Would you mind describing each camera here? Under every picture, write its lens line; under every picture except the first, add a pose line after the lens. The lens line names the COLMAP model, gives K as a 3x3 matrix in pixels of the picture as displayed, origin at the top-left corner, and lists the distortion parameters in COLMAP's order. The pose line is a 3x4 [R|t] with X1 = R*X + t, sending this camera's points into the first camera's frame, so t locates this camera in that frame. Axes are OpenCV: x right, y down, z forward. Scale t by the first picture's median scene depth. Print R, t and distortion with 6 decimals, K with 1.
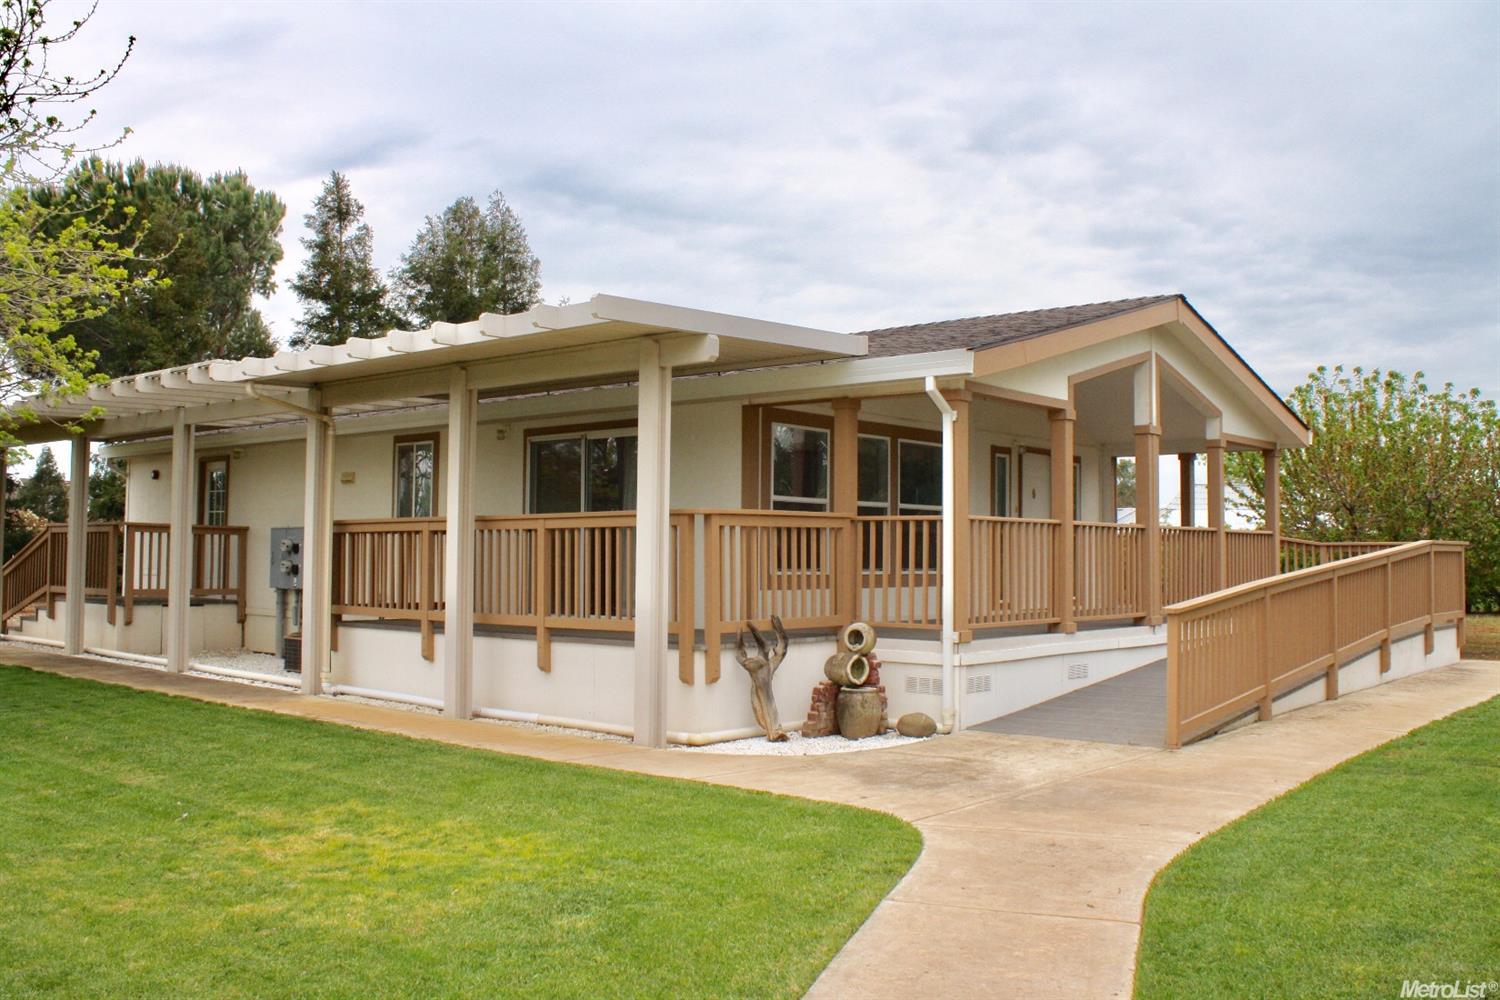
lens RADIAL K [[1203.8, 0, 748.6], [0, 1203.8, 499.9], [0, 0, 1]] dist [-0.137813, -0.003311]
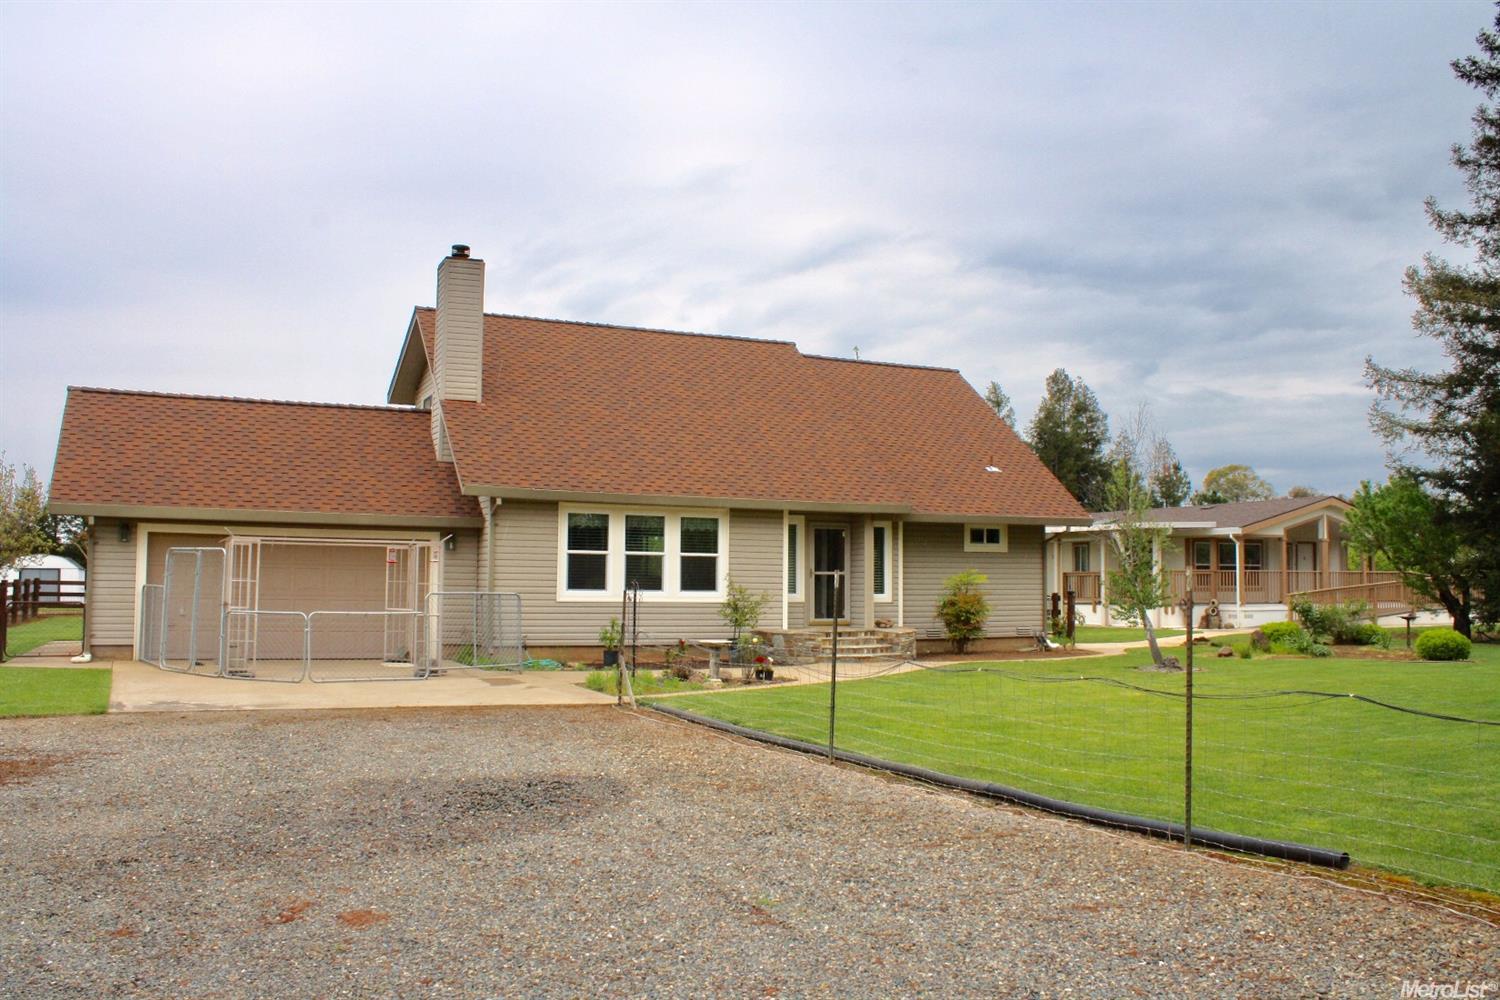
lens RADIAL K [[1282.0, 0, 741.5], [0, 1282.0, 501.8], [0, 0, 1]] dist [-0.142032, 0.129218]
pose [[0.904732, -0.032911, -0.424708, 0.399345], [0.022425, 0.999308, -0.029666, -0.108861], [0.425390, 0.017315, 0.904844, -2.920662]]
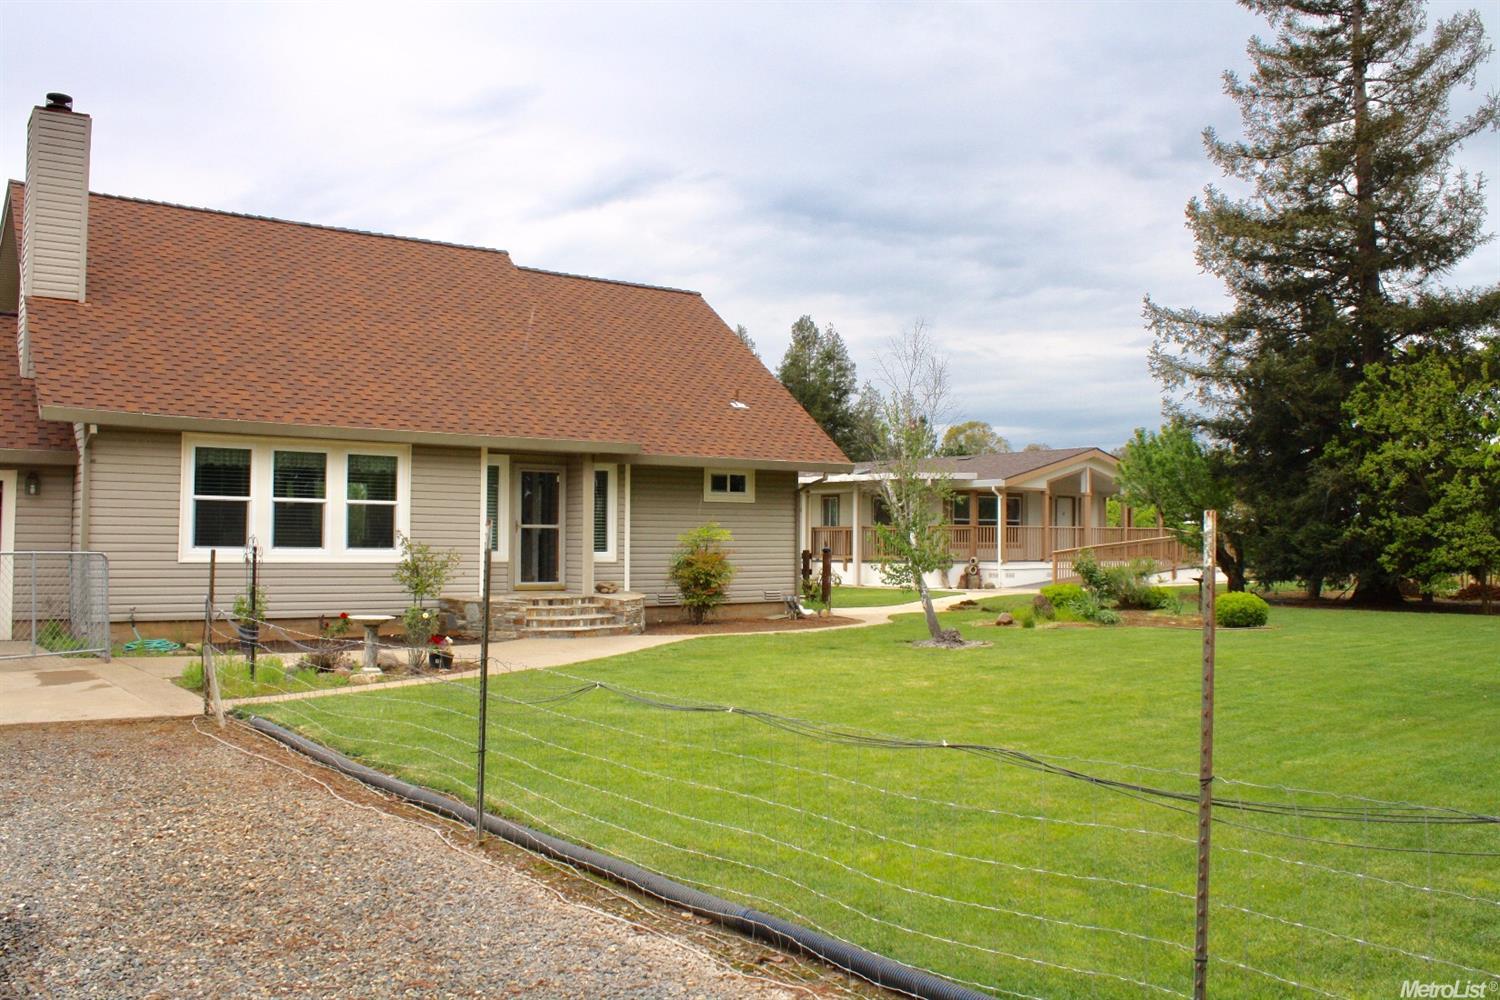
lens RADIAL K [[1282.0, 0, 755.3], [0, 1282.0, 506.2], [0, 0, 1]] dist [-0.142032, 0.129218]
pose [[0.974198, -0.011314, -0.225409, 0.282487], [0.014740, 0.999800, 0.013519, -0.094509], [0.225211, -0.016493, 0.974170, -2.491977]]
